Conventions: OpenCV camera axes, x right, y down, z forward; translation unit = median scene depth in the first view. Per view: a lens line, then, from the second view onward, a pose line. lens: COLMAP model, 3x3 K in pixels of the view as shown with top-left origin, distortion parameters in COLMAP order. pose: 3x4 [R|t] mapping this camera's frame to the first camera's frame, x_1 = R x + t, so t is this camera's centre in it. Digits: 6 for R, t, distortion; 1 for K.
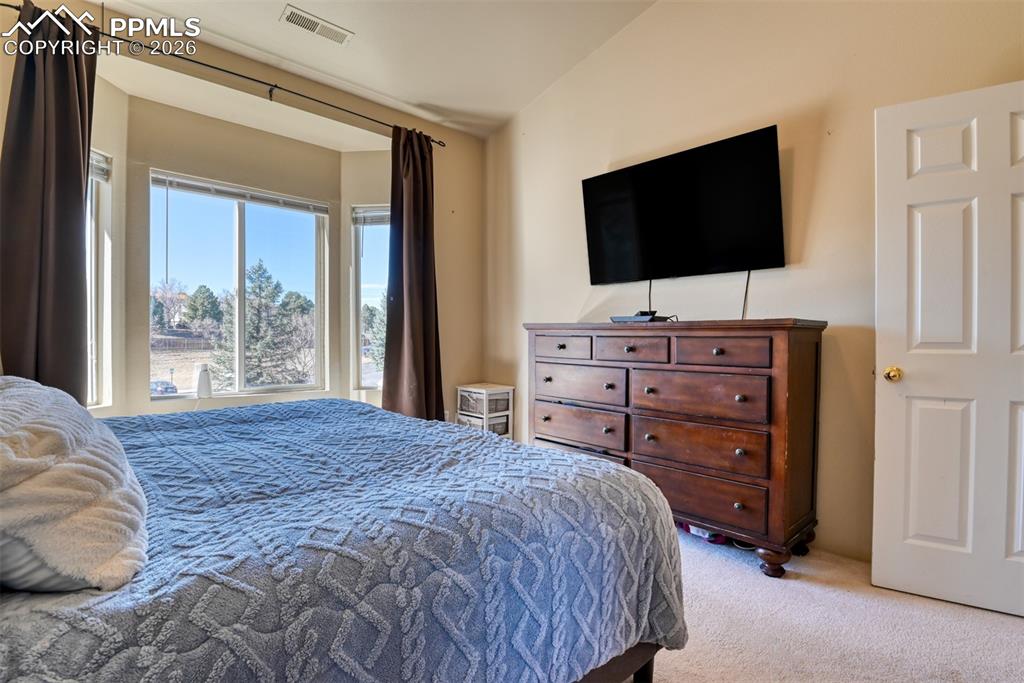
lens RADIAL K [[501.0, 0, 514.3], [0, 501.0, 344.2], [0, 0, 1]] dist [-0.027229, -0.001208]
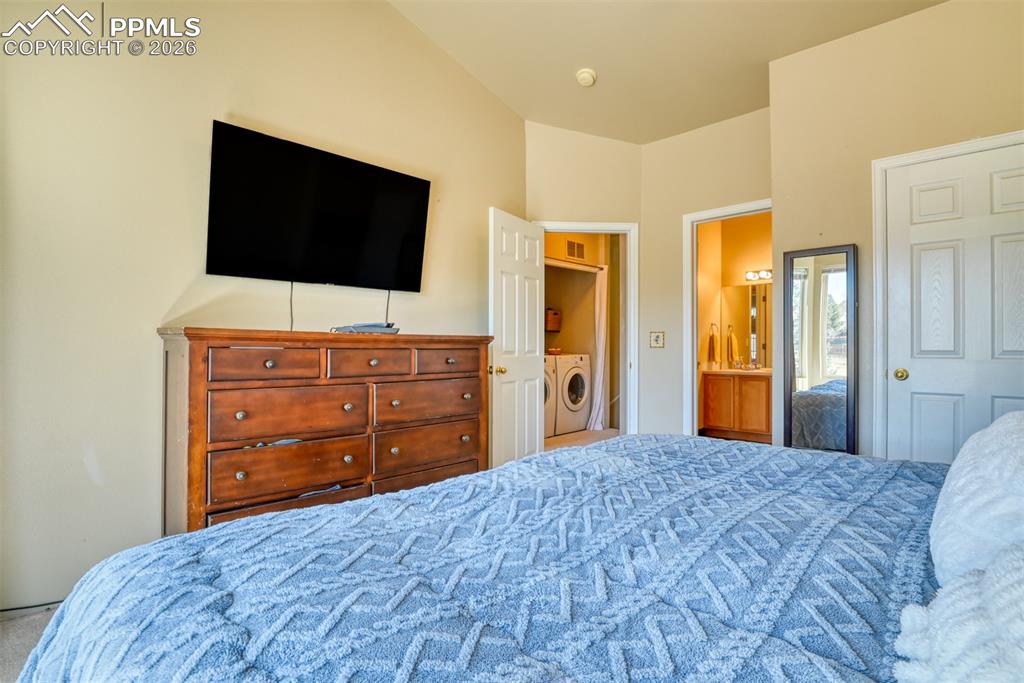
lens RADIAL K [[501.0, 0, 514.3], [0, 501.0, 344.2], [0, 0, 1]] dist [-0.027229, -0.001208]
pose [[-0.050292, 0.004852, 0.998723, -0.714321], [0.016979, 0.999848, -0.004002, -0.015866], [-0.998590, 0.016756, -0.050367, 0.806336]]
